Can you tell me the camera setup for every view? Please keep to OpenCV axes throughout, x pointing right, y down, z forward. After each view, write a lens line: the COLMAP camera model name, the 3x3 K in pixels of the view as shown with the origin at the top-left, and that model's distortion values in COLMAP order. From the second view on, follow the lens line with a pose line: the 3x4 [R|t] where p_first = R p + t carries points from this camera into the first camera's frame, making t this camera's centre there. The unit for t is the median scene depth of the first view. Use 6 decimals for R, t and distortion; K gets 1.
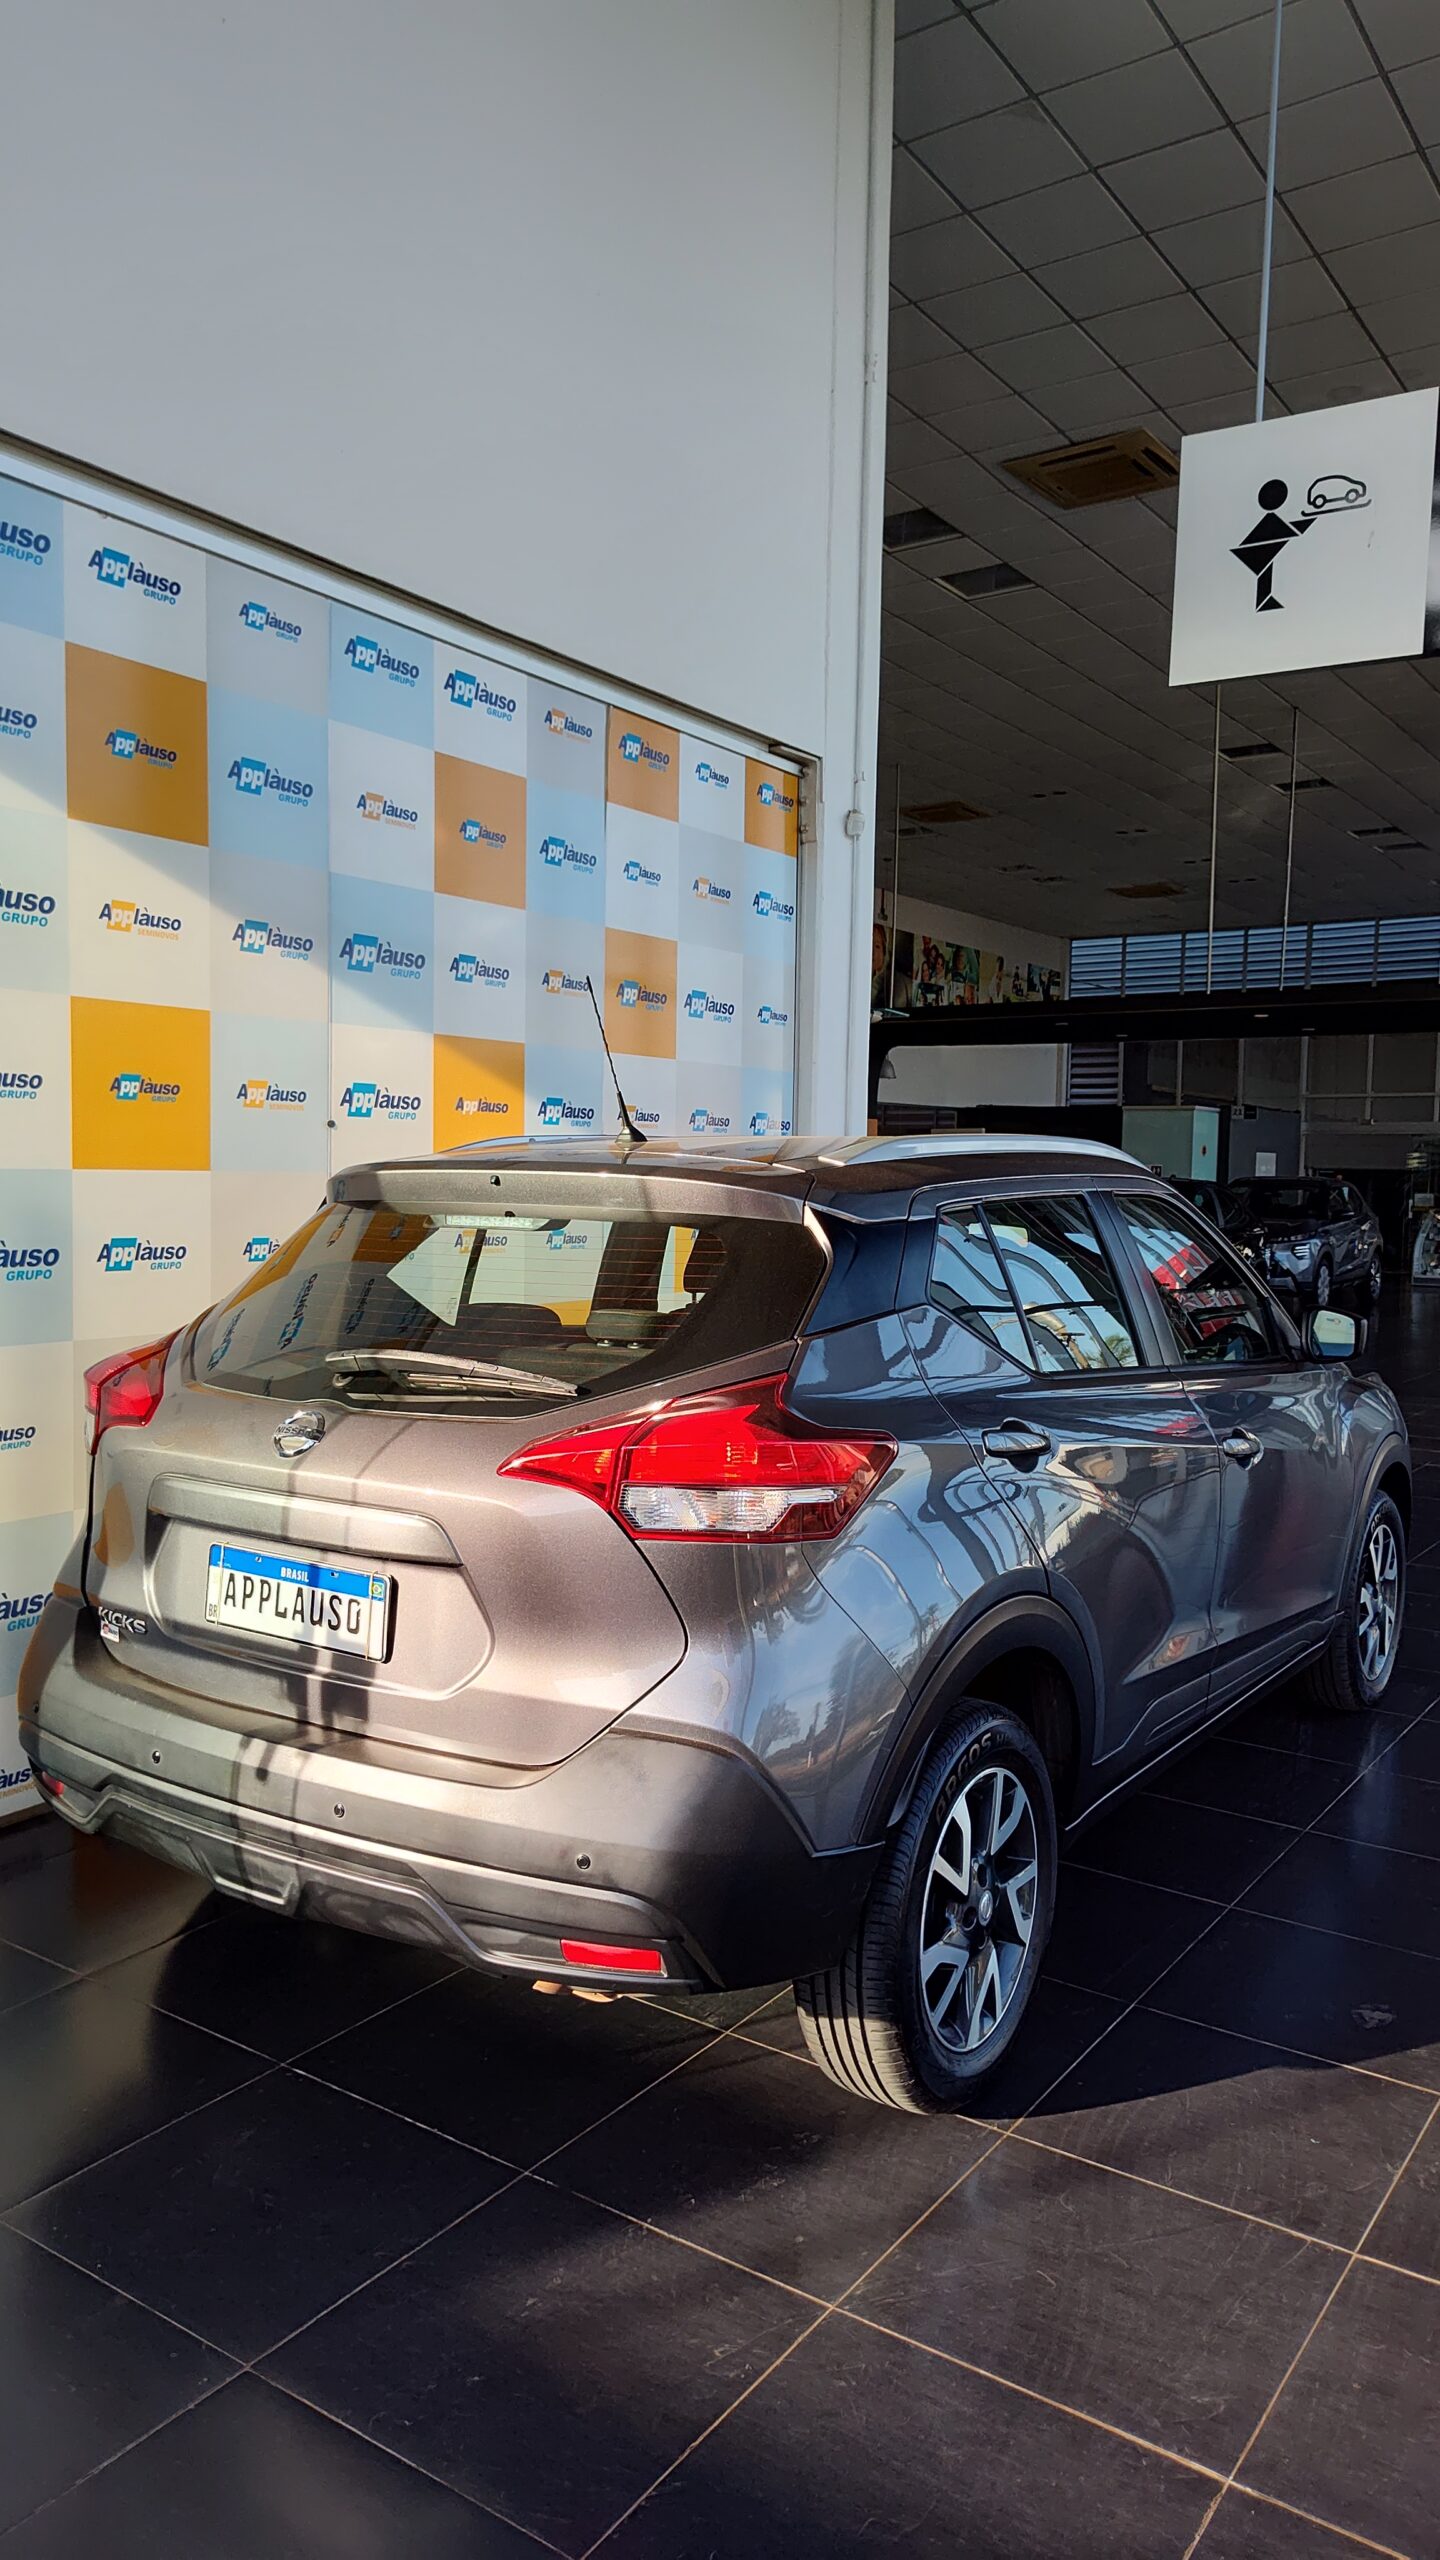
lens RADIAL K [[1753.1, 0, 721.7], [0, 1753.1, 1289.2], [0, 0, 1]] dist [0.049368, -0.058703]
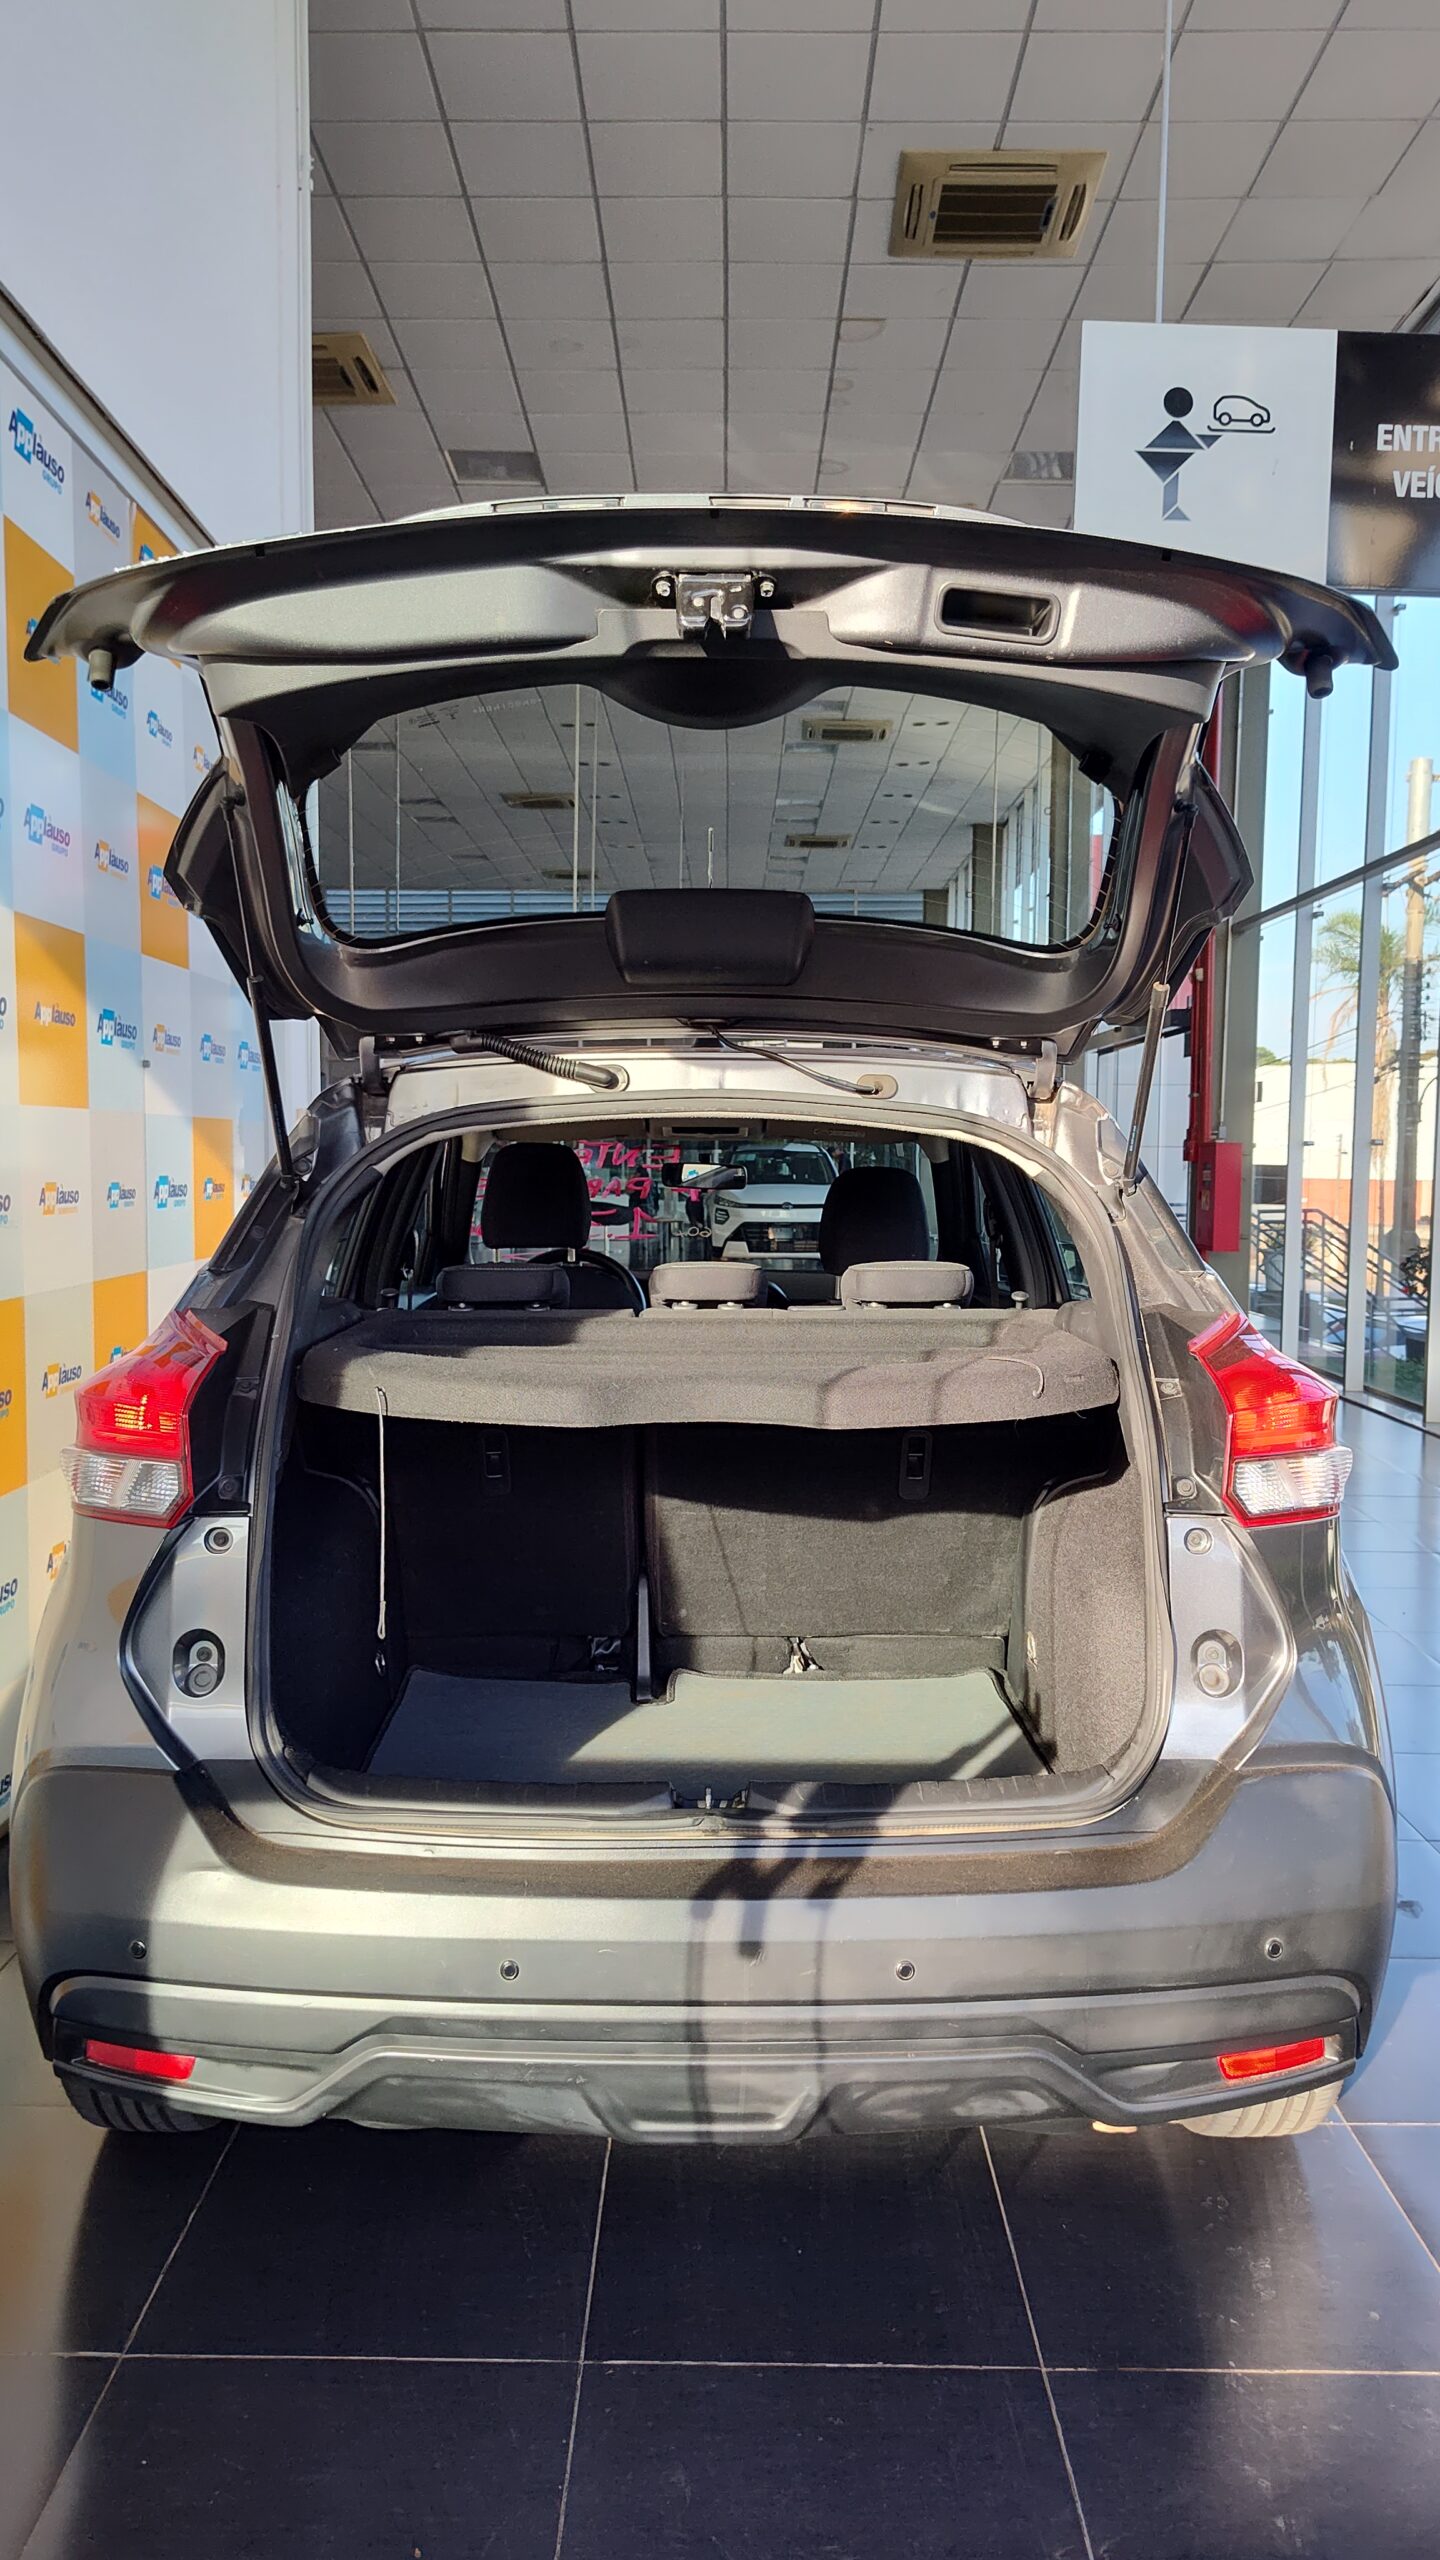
lens RADIAL K [[1753.1, 0, 721.7], [0, 1753.1, 1289.2], [0, 0, 1]] dist [0.049368, -0.058703]
pose [[0.825149, -0.054607, 0.562270, -0.599505], [0.044395, 0.998507, 0.031823, -0.001111], [-0.563168, -0.001297, 0.826341, 0.418658]]
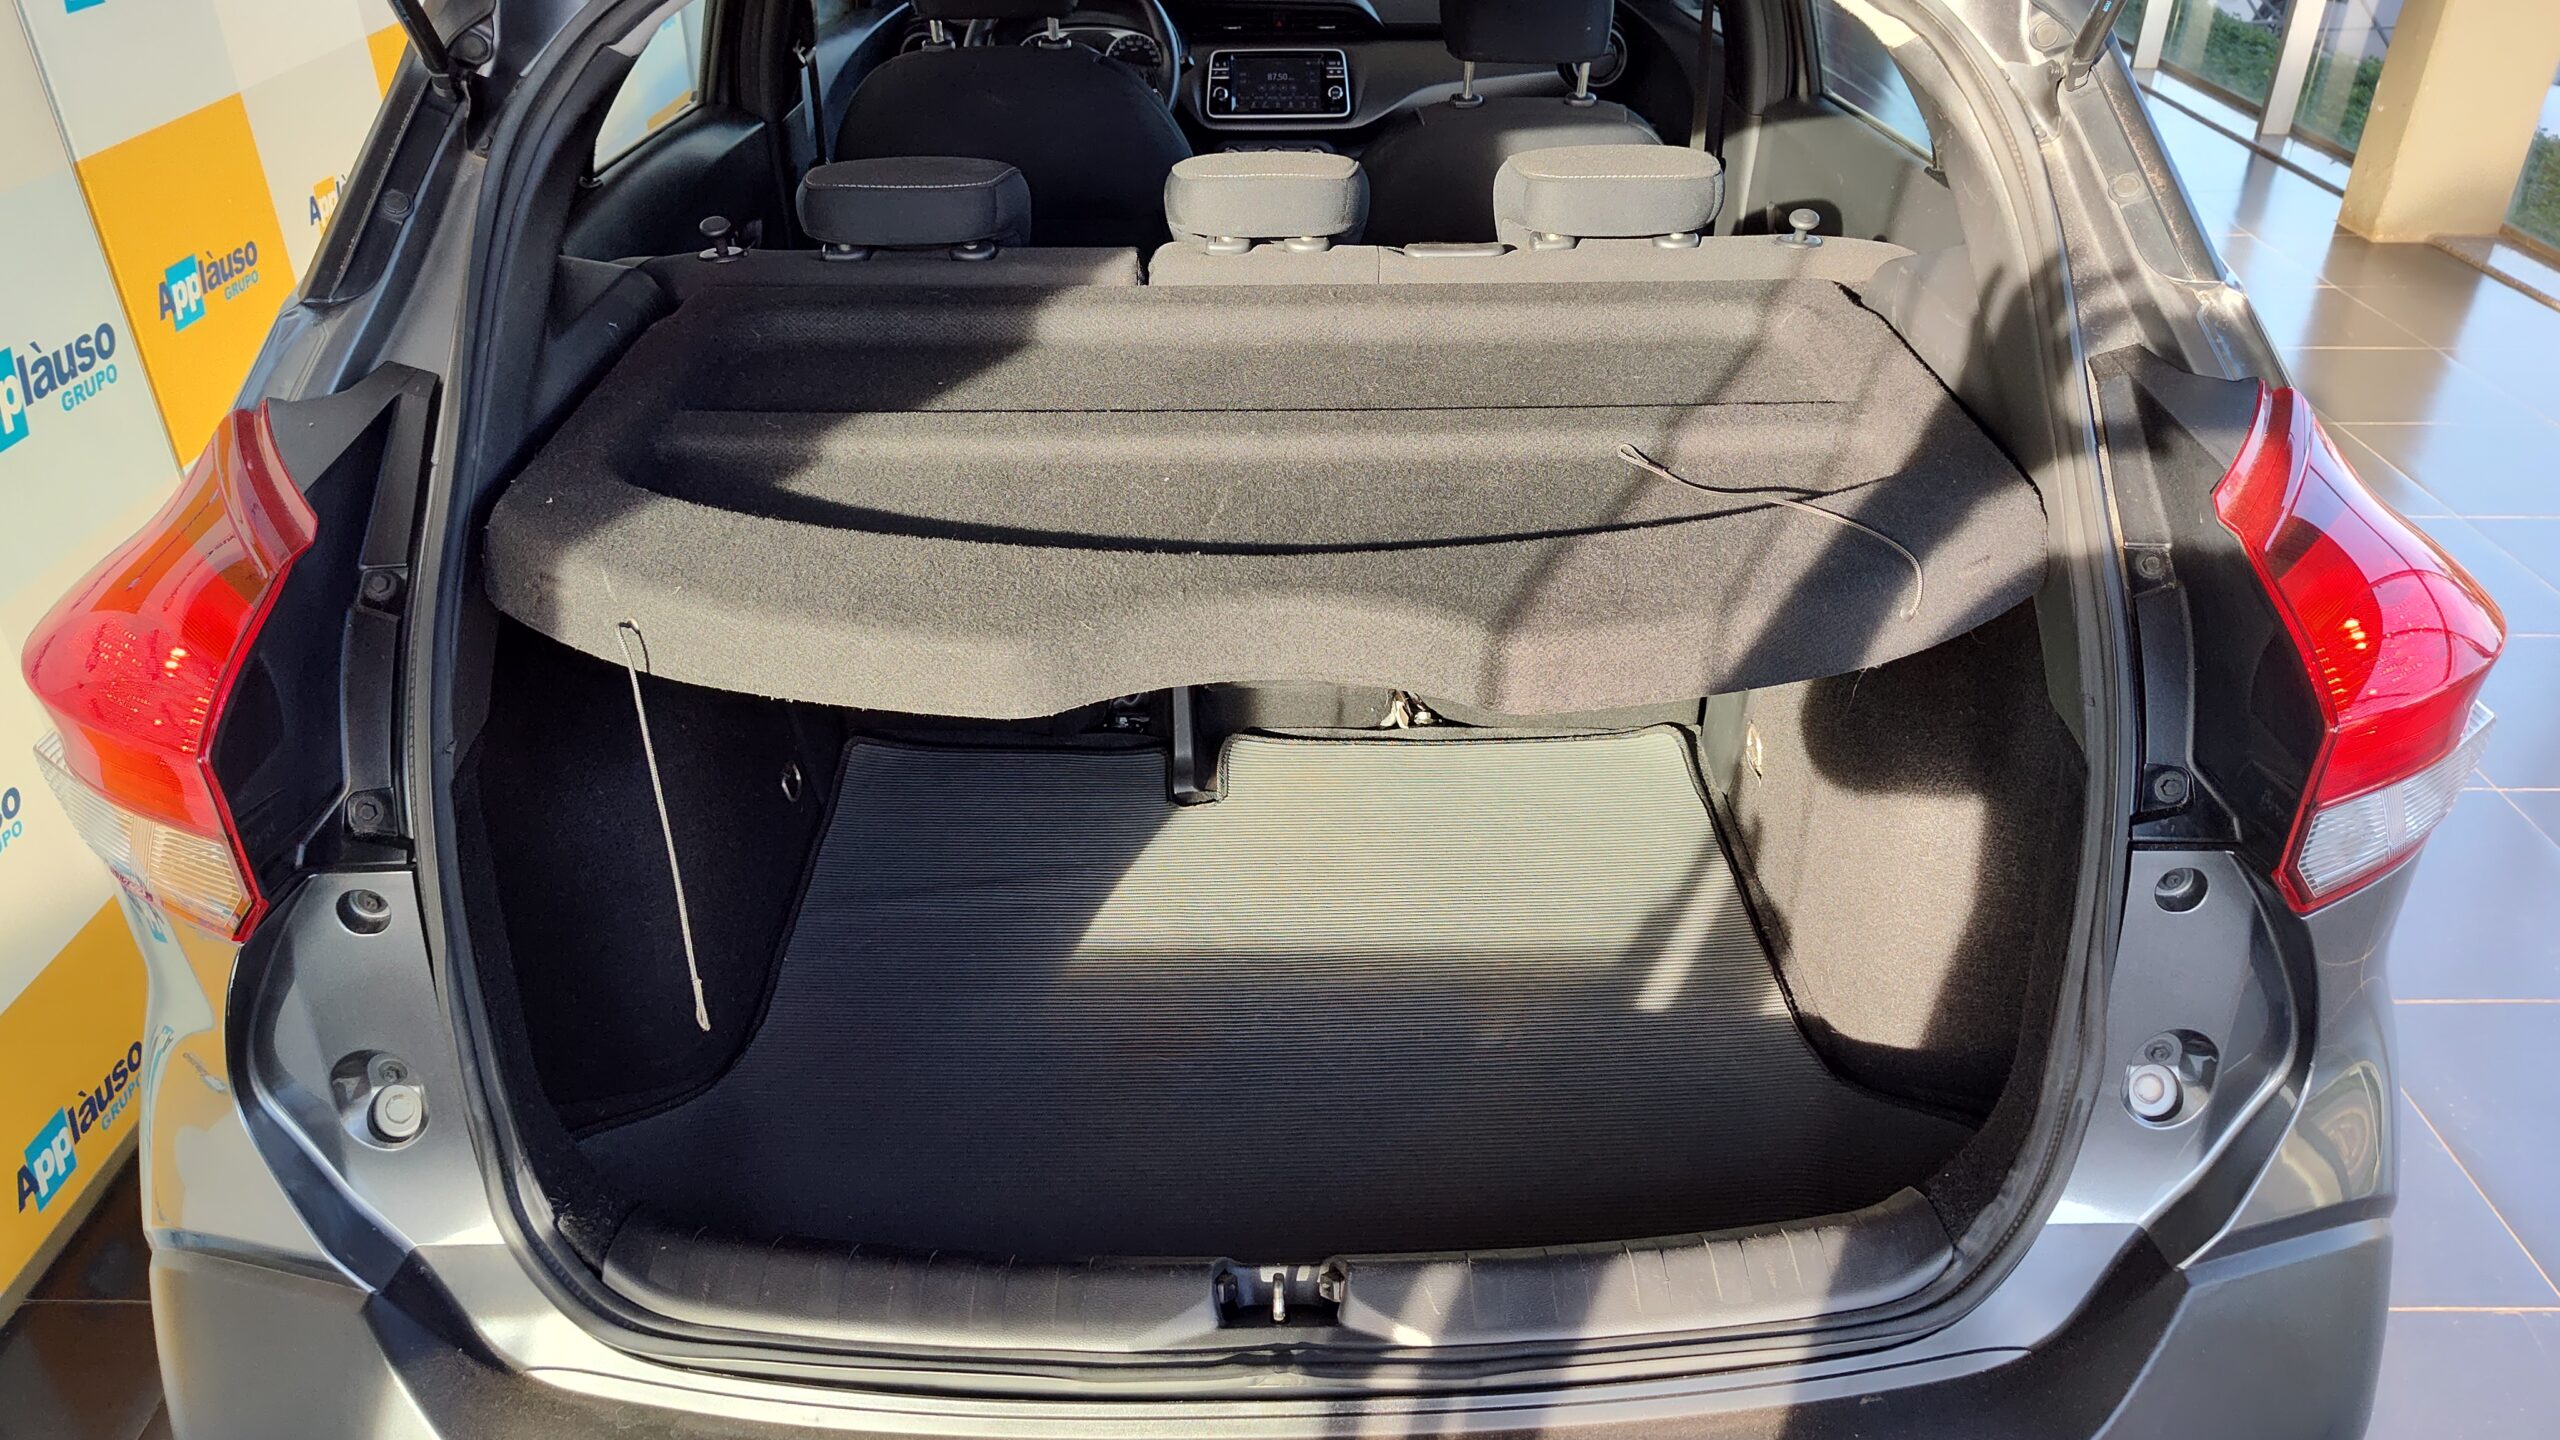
lens RADIAL K [[1753.1, 0, 1288.5], [0, 1753.1, 711.4], [0, 0, 1]] dist [0.049368, -0.058703]
pose [[0.822989, -0.308208, 0.477175, -0.389819], [0.052520, 0.877699, 0.476326, -0.091885], [-0.565624, -0.366950, 0.738524, 0.721205]]
